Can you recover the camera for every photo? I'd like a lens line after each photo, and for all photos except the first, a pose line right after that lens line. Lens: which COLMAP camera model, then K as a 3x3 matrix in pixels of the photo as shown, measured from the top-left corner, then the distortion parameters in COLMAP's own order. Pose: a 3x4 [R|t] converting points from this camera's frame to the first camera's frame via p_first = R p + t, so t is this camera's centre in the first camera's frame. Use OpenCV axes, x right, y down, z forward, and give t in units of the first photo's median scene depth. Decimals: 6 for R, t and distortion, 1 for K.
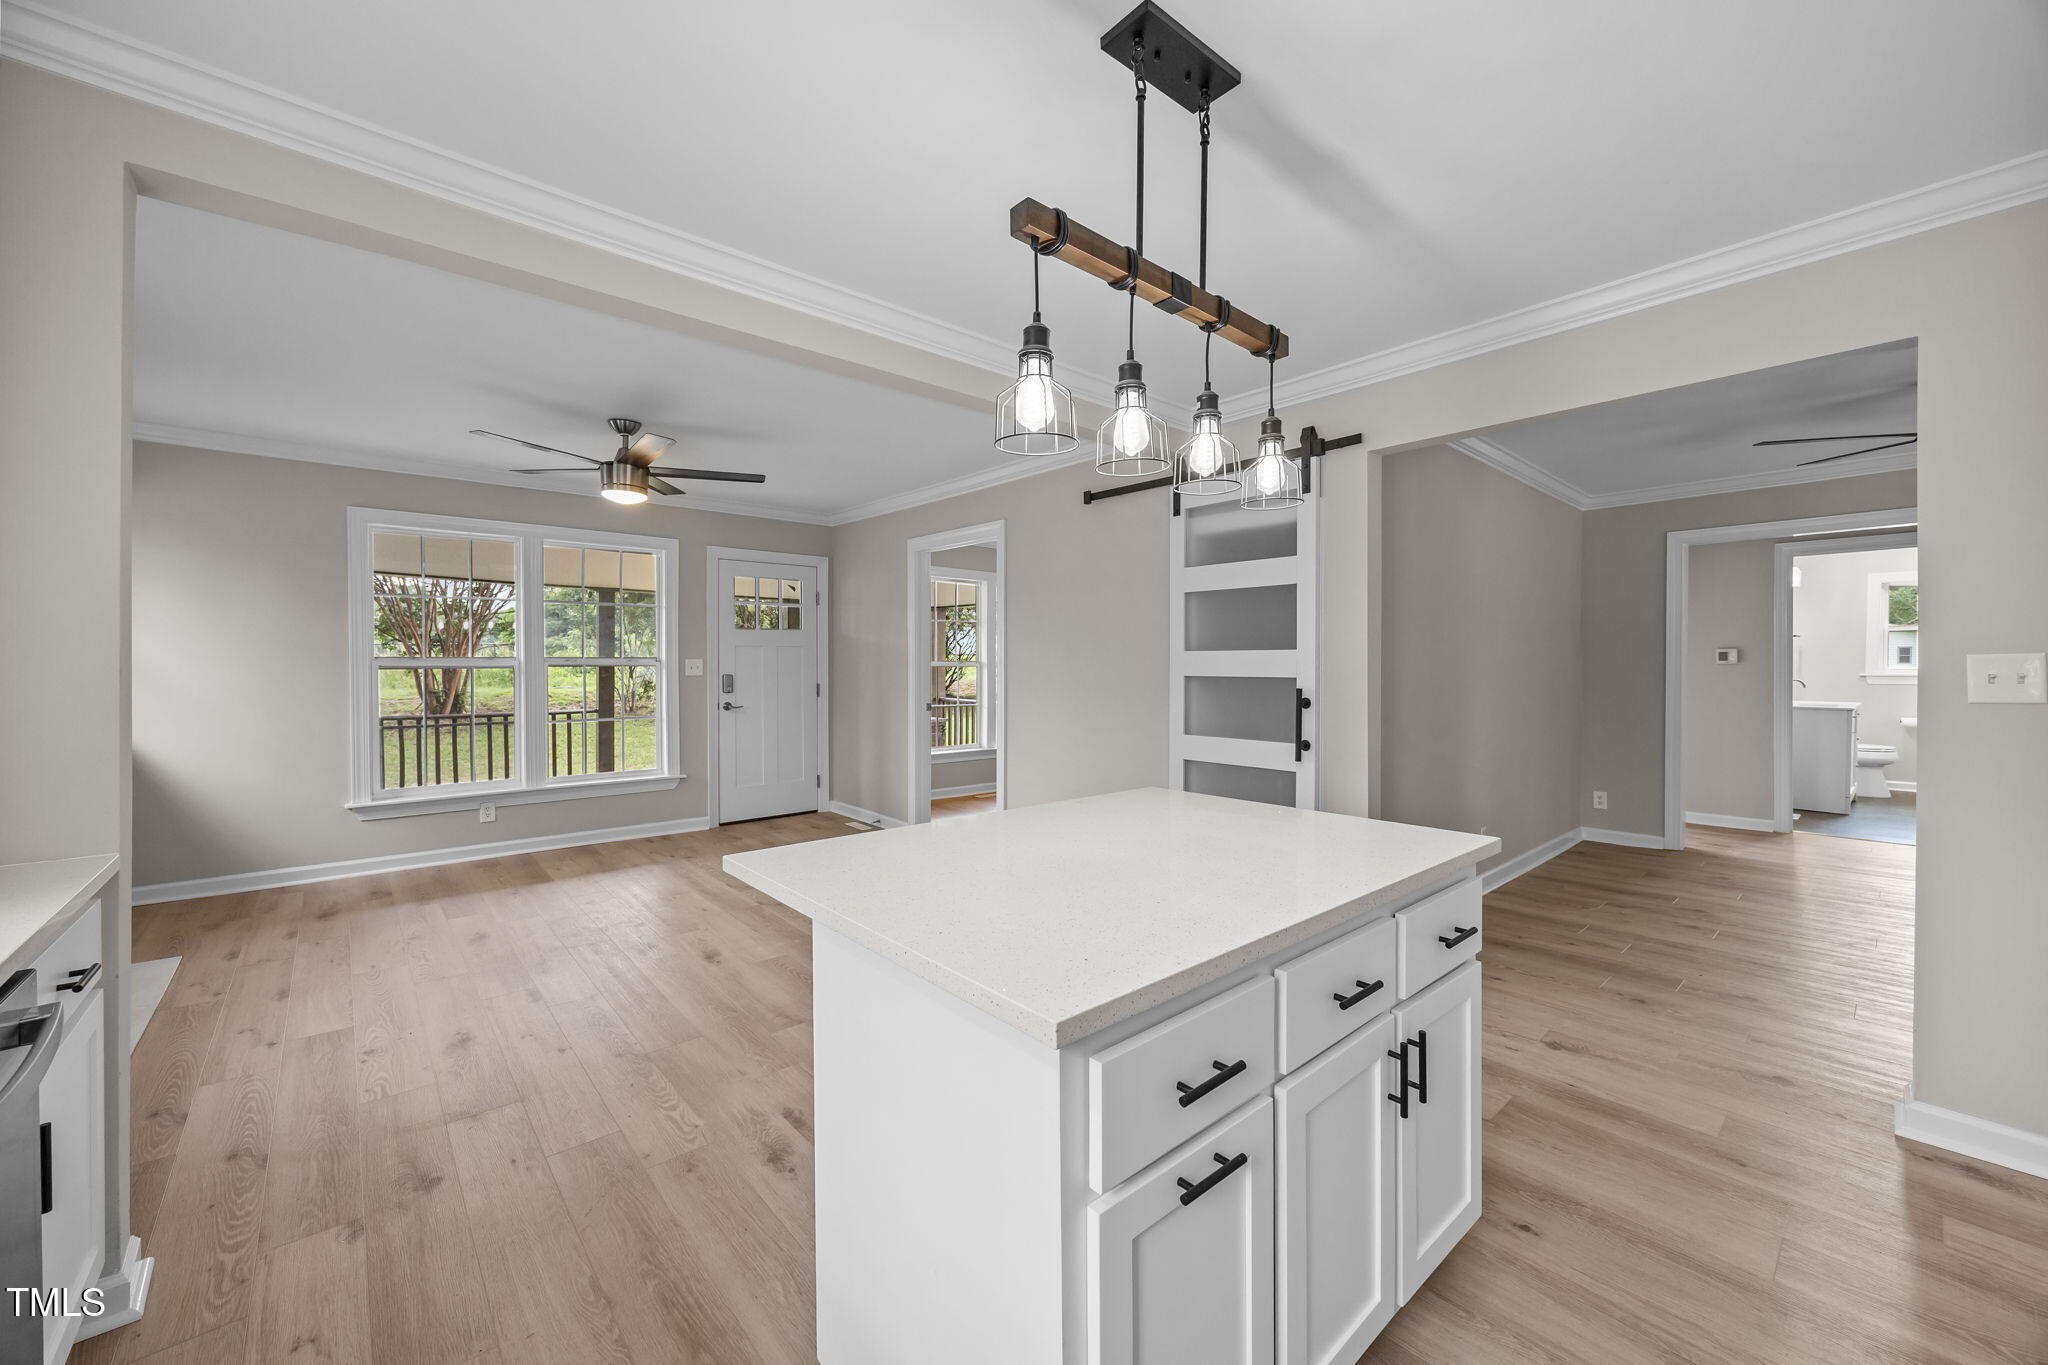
lens RADIAL K [[778.2, 0, 1030.6], [0, 778.2, 680.1], [0, 0, 1]] dist [-0.003752, -0.000075]
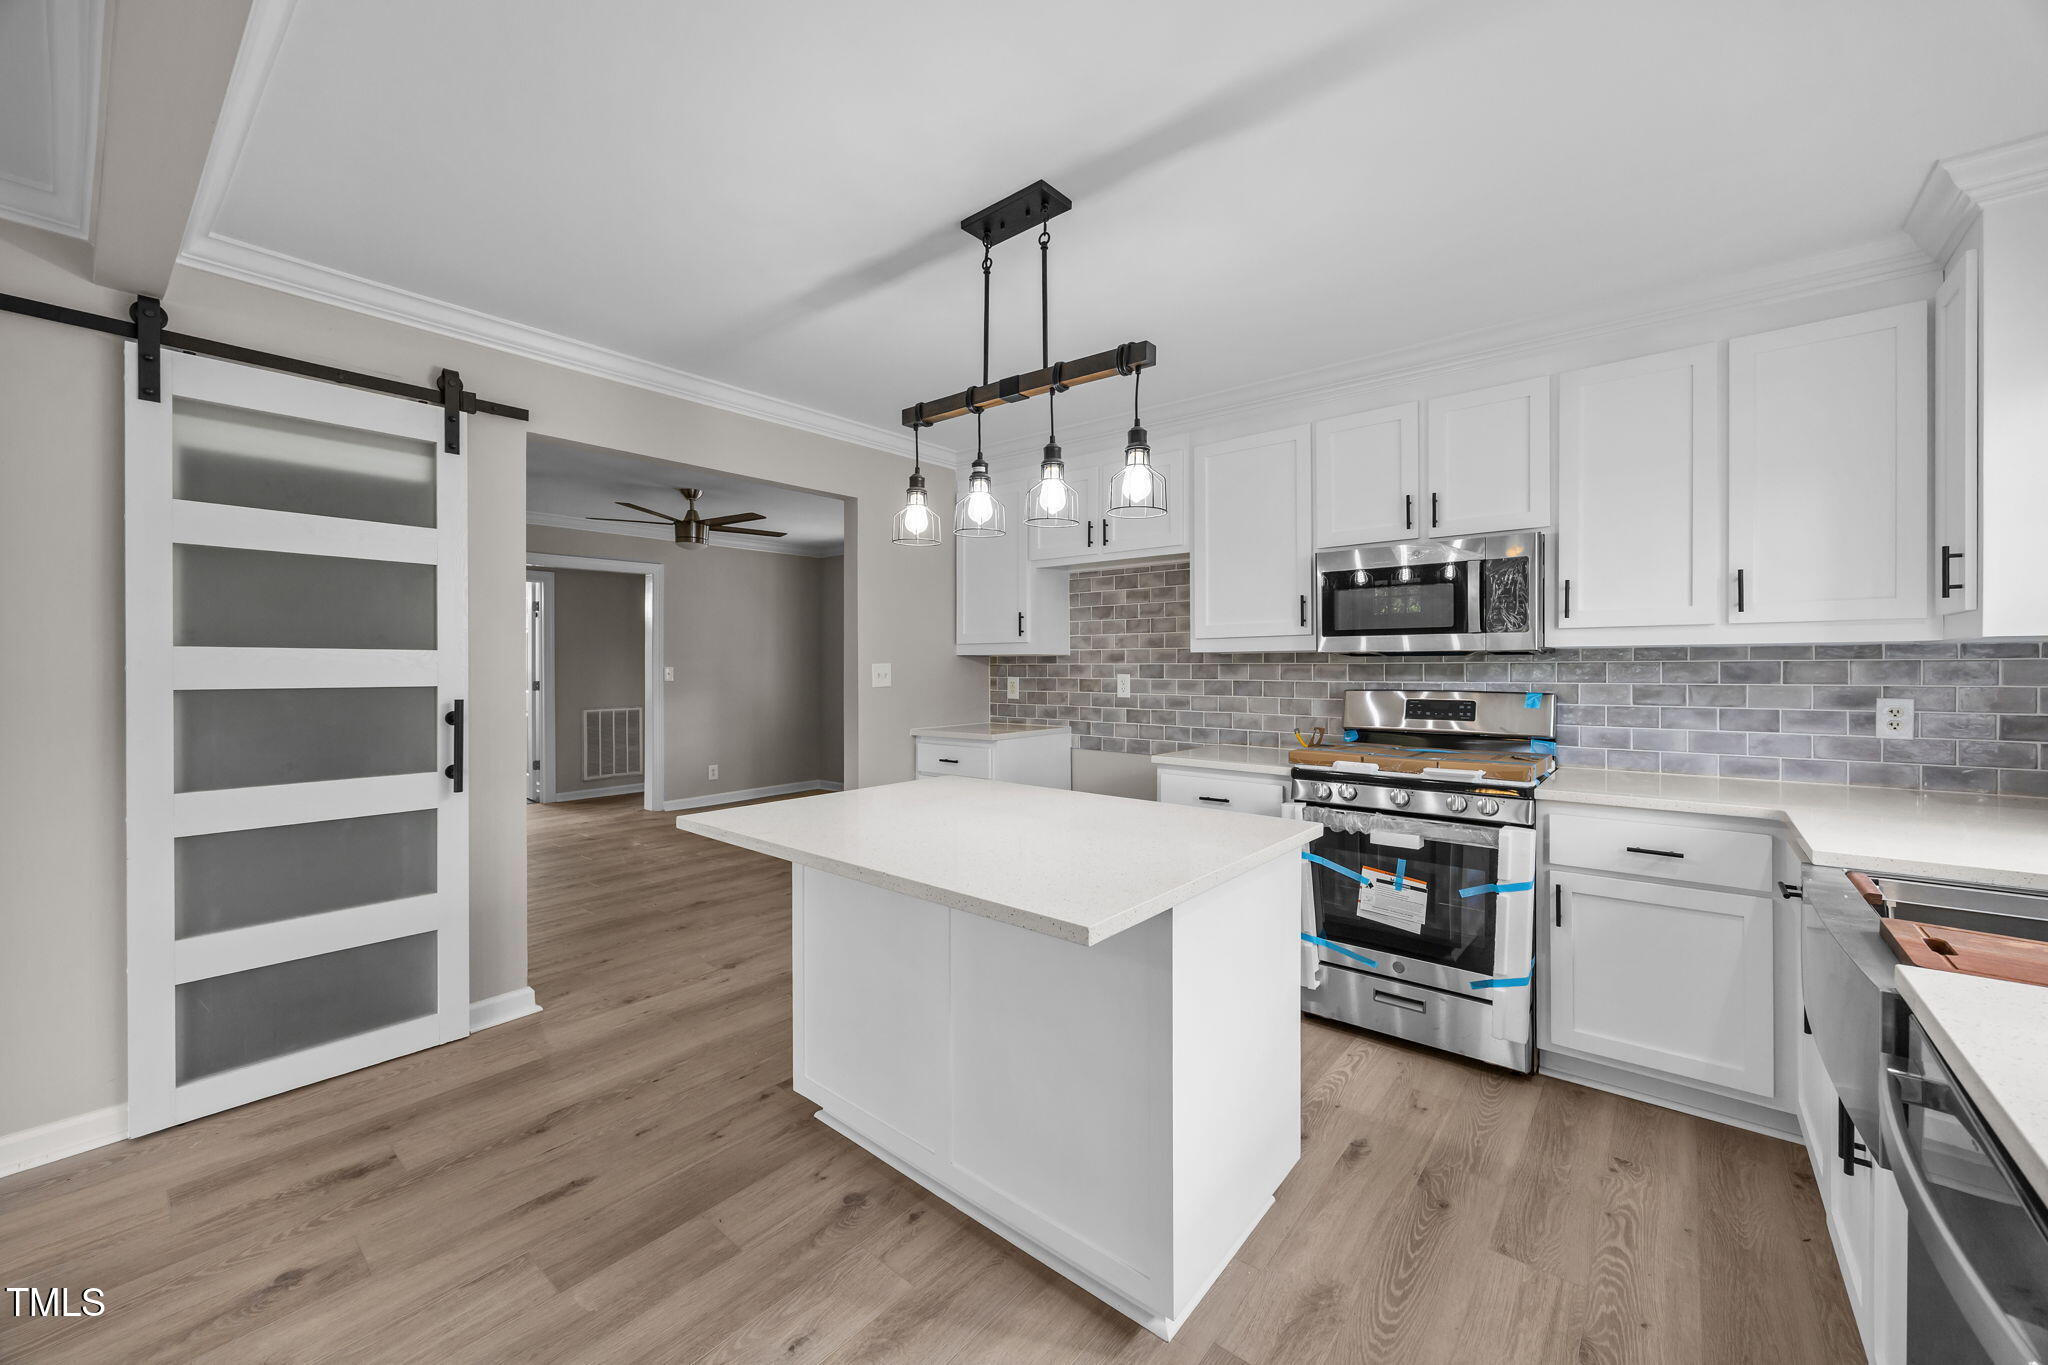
lens RADIAL K [[765.4, 0, 1023.9], [0, 765.4, 670.5], [0, 0, 1]] dist [0.000884, 0.000102]
pose [[-0.145835, -0.003587, 0.989302, -0.500172], [0.019477, 0.999789, 0.006496, -0.012369], [-0.989117, 0.020216, -0.145735, 0.538744]]
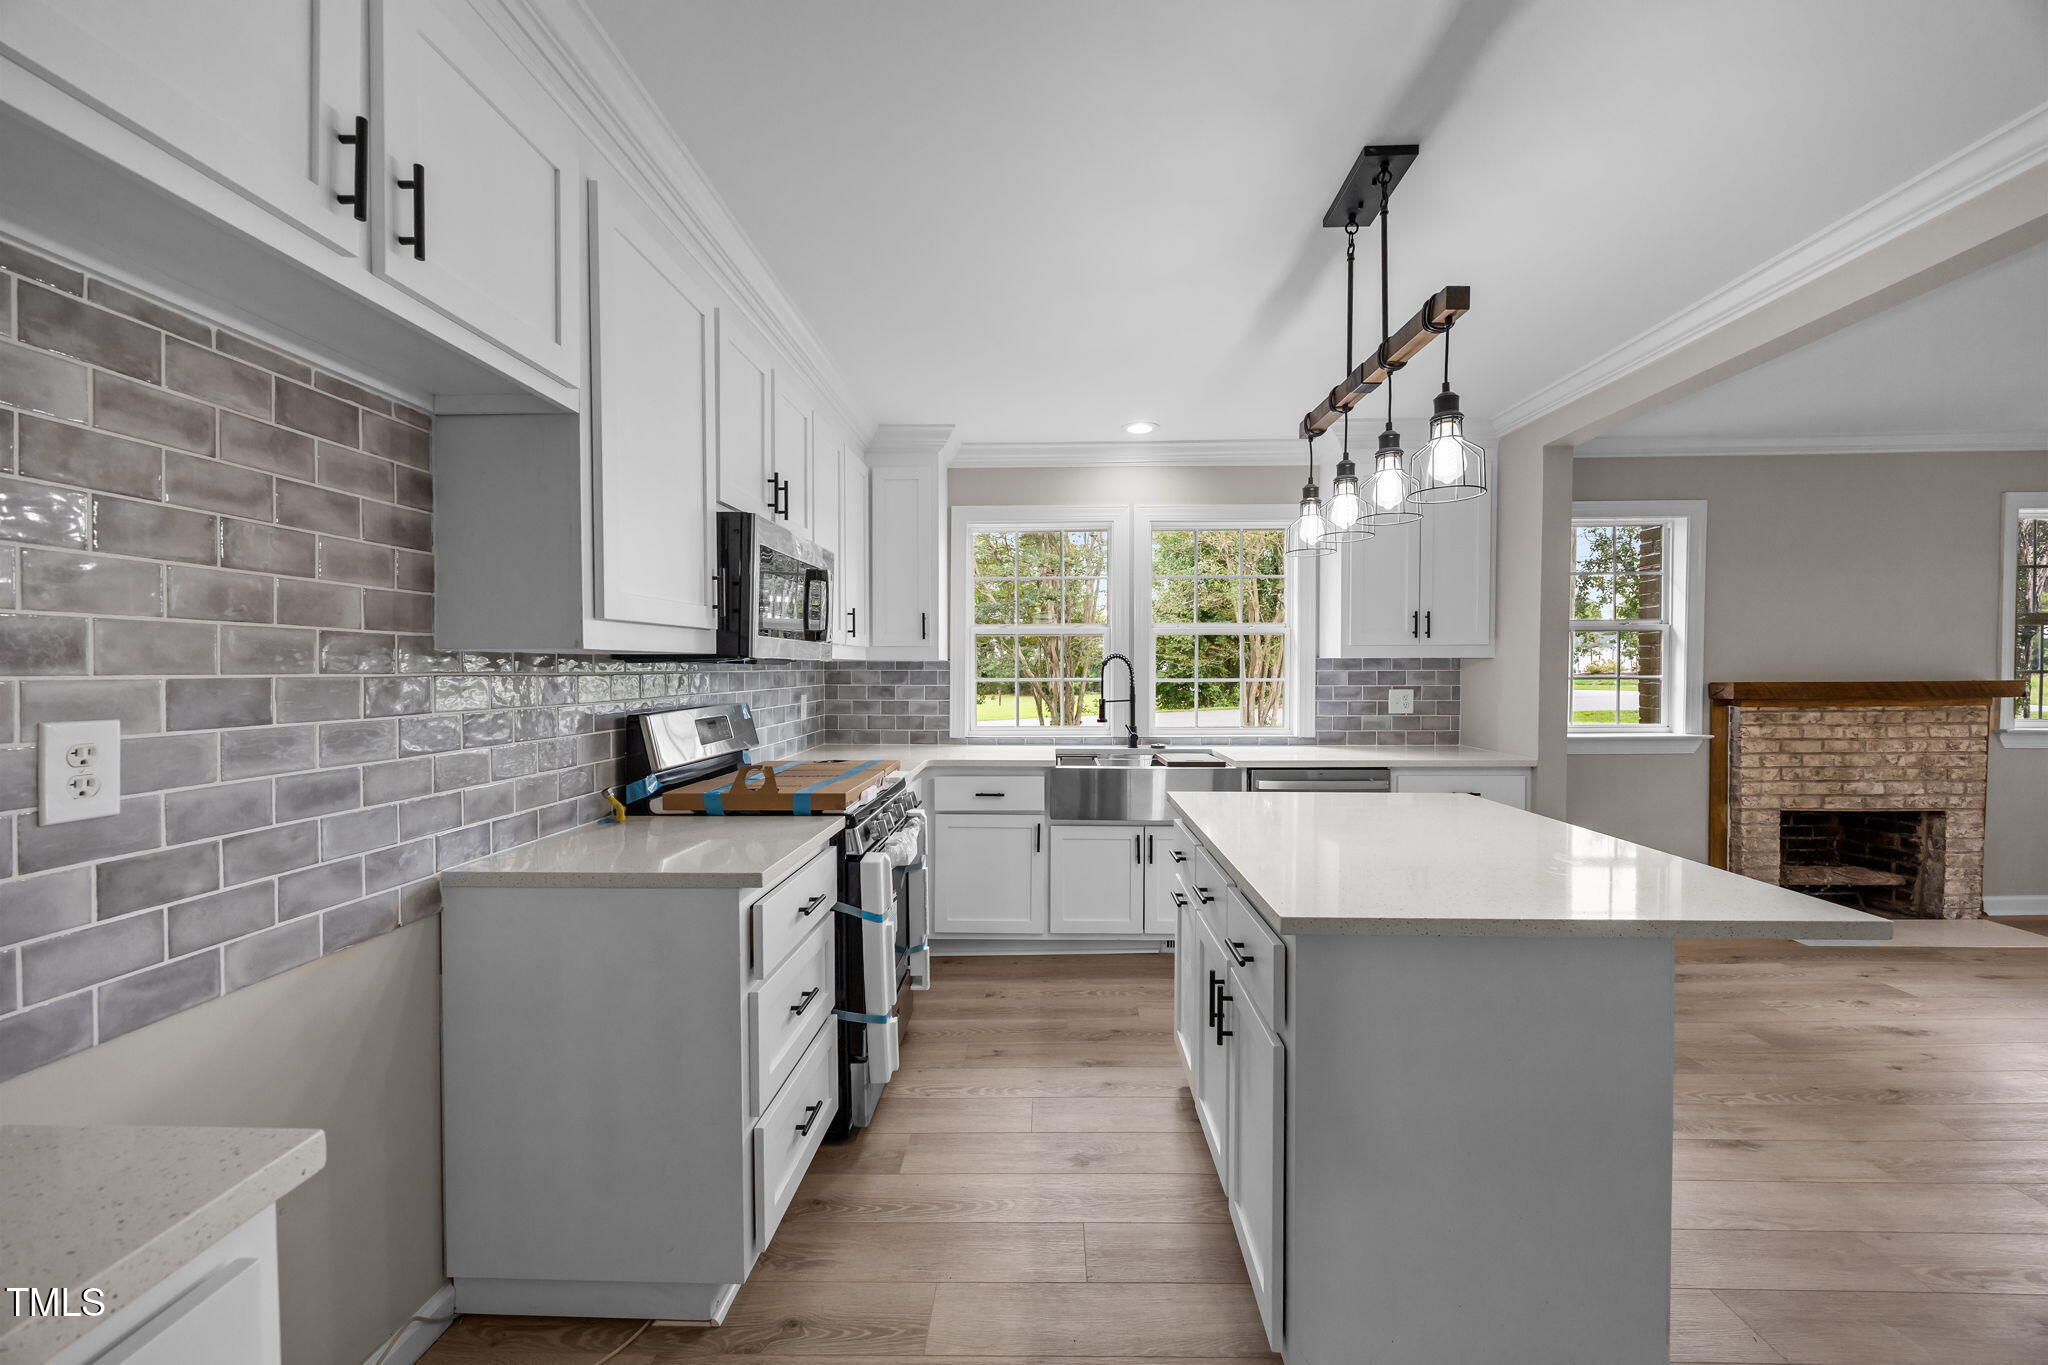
lens RADIAL K [[778.2, 0, 1030.6], [0, 778.2, 680.1], [0, 0, 1]] dist [-0.003752, -0.000075]
pose [[-0.682491, 0.012097, -0.730794, 0.671194], [-0.012381, 0.999528, 0.028109, -0.023740], [0.730789, 0.028232, -0.682019, 0.664522]]
